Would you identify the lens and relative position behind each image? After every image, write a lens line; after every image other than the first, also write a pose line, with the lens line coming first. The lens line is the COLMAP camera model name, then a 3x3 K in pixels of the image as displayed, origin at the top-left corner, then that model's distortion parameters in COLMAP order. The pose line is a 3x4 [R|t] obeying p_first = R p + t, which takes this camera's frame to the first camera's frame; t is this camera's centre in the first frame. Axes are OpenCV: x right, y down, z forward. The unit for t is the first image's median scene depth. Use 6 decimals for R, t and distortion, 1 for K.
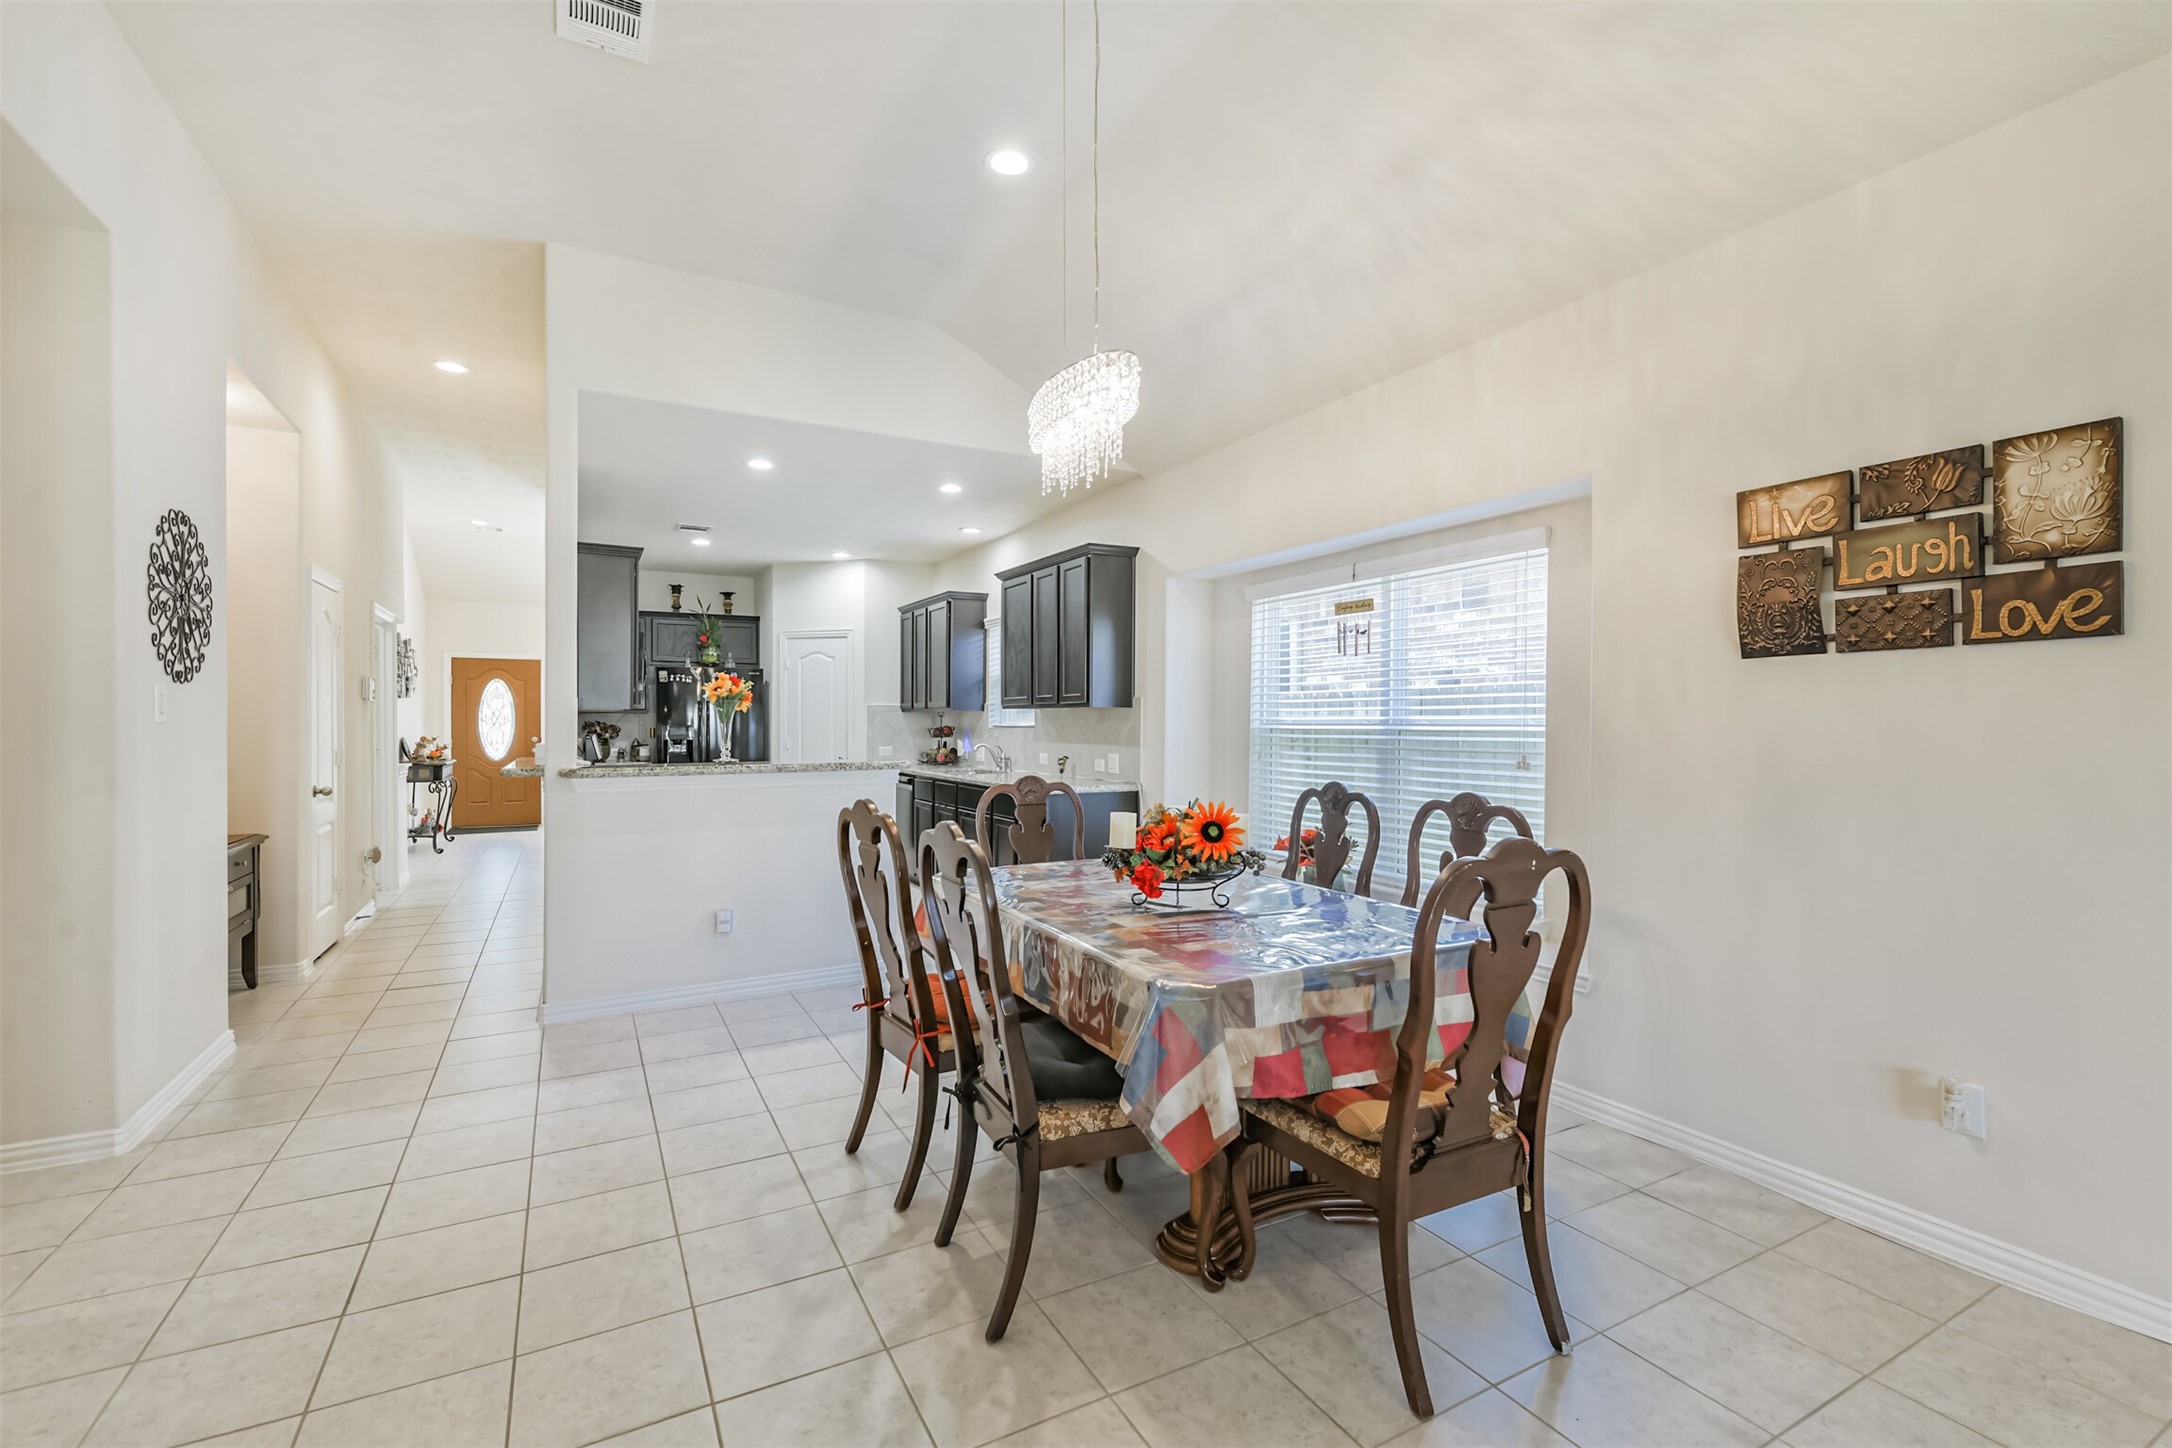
lens RADIAL K [[942.6, 0, 1098.1], [0, 942.6, 723.7], [0, 0, 1]] dist [0.001195, -0.000113]
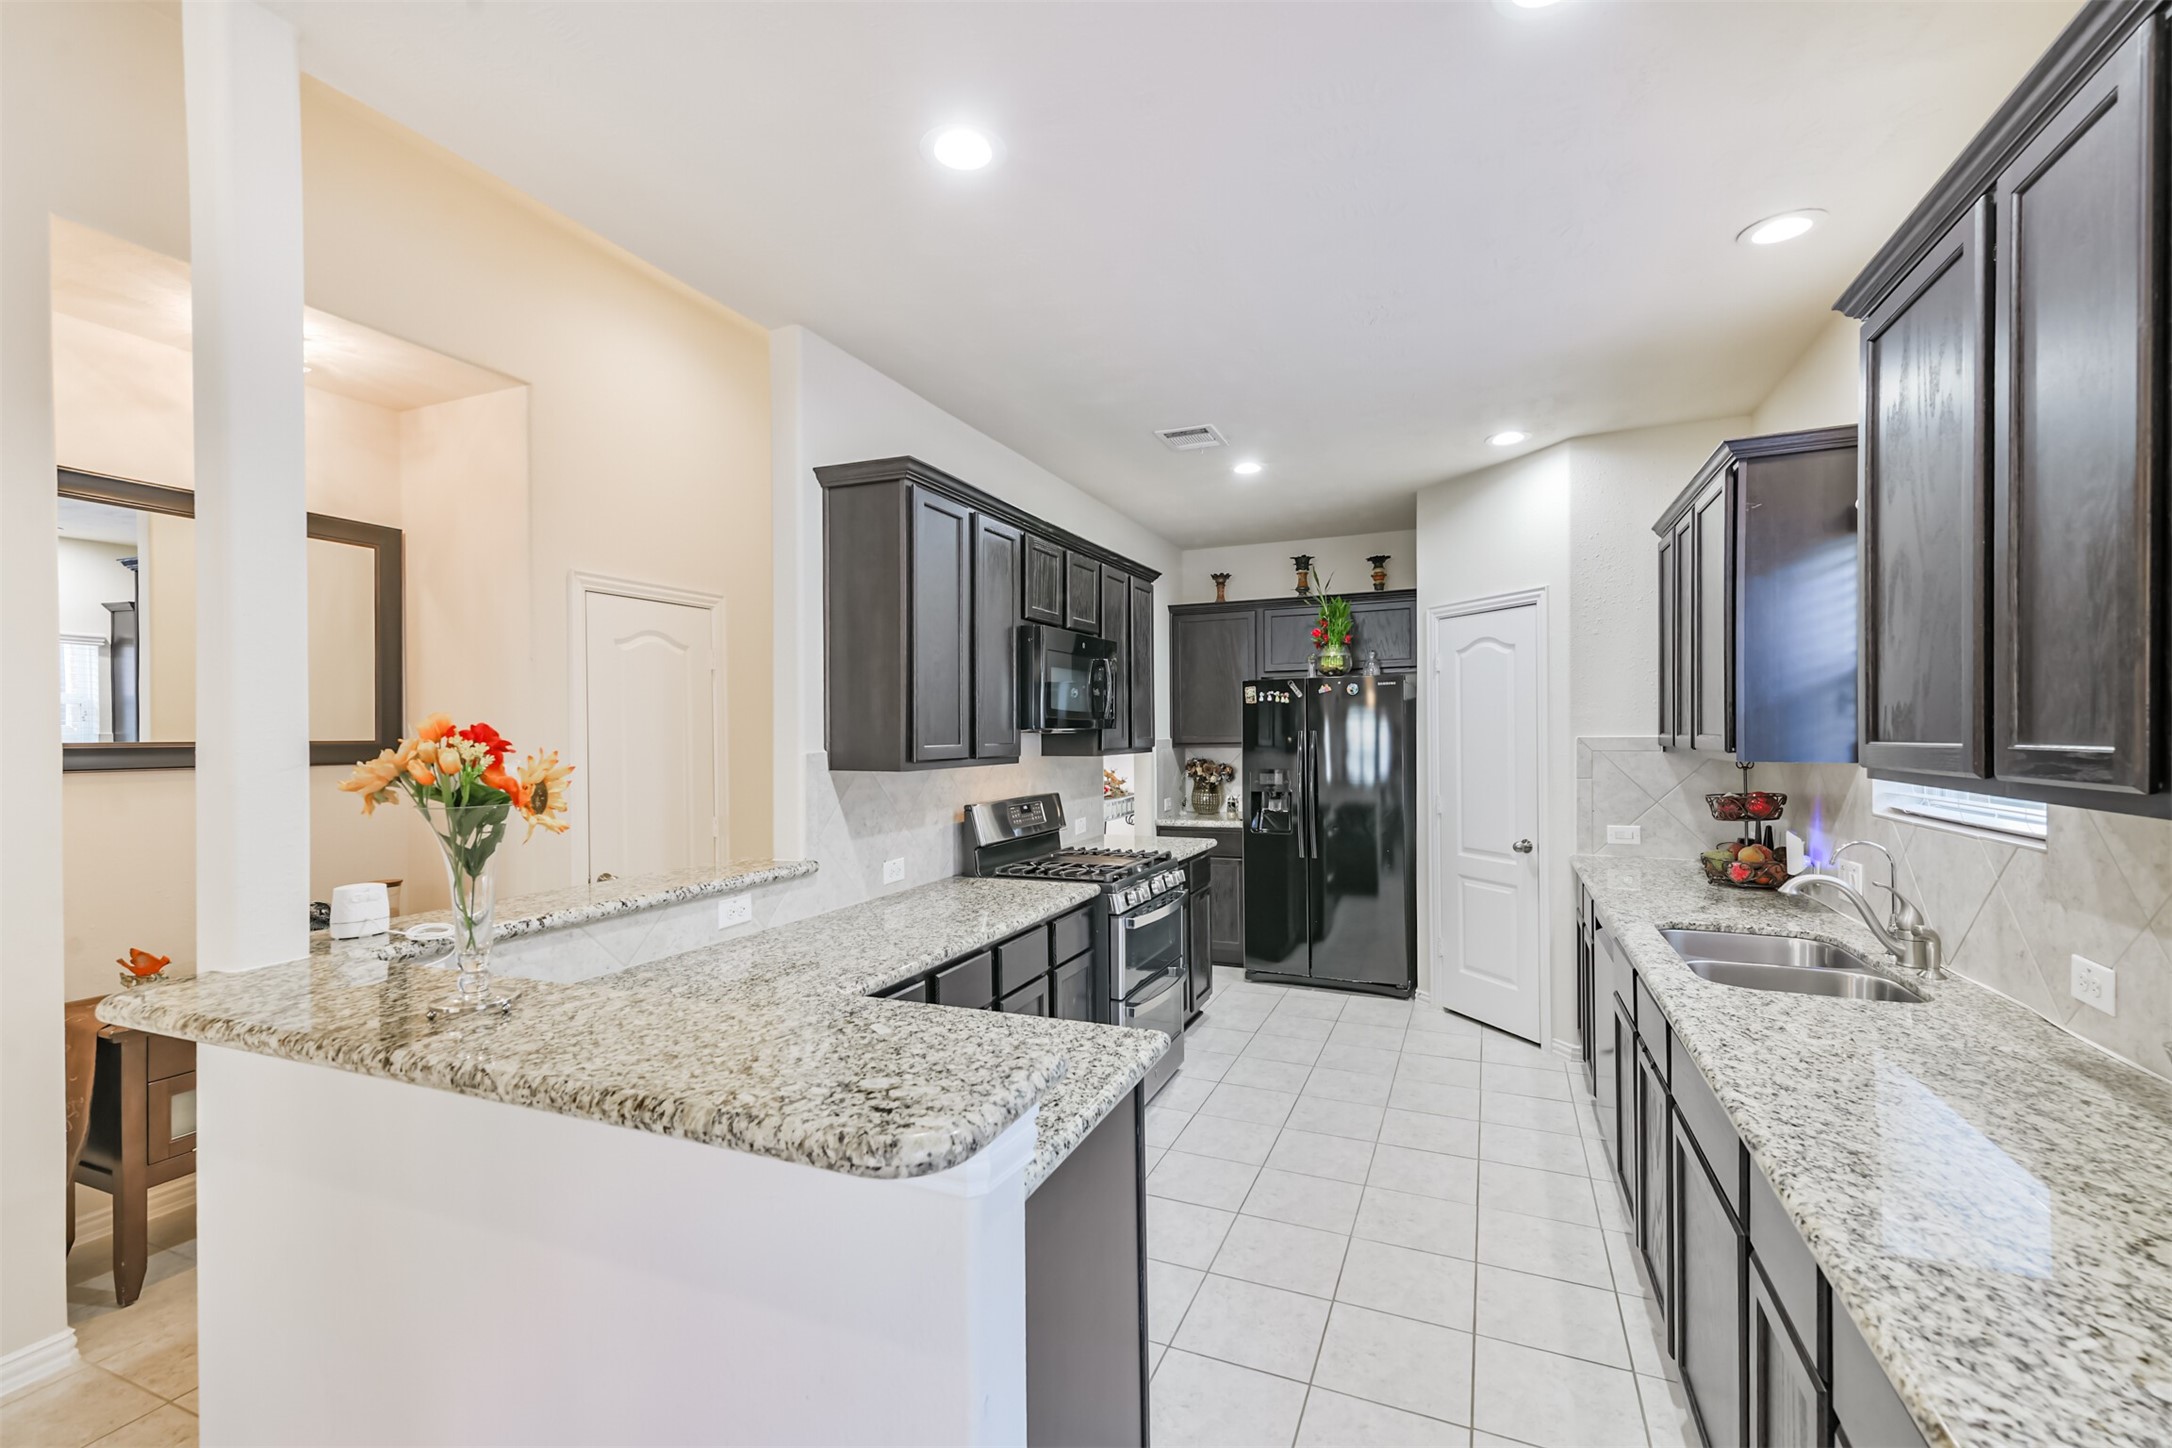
lens RADIAL K [[928.0, 0, 1087.4], [0, 928.0, 736.2], [0, 0, 1]] dist [0.009417, -0.008174]
pose [[0.617636, -0.000080, -0.786464, -0.023161], [0.006337, 0.999968, 0.004876, -0.025374], [0.786438, -0.007996, 0.617617, 0.516839]]
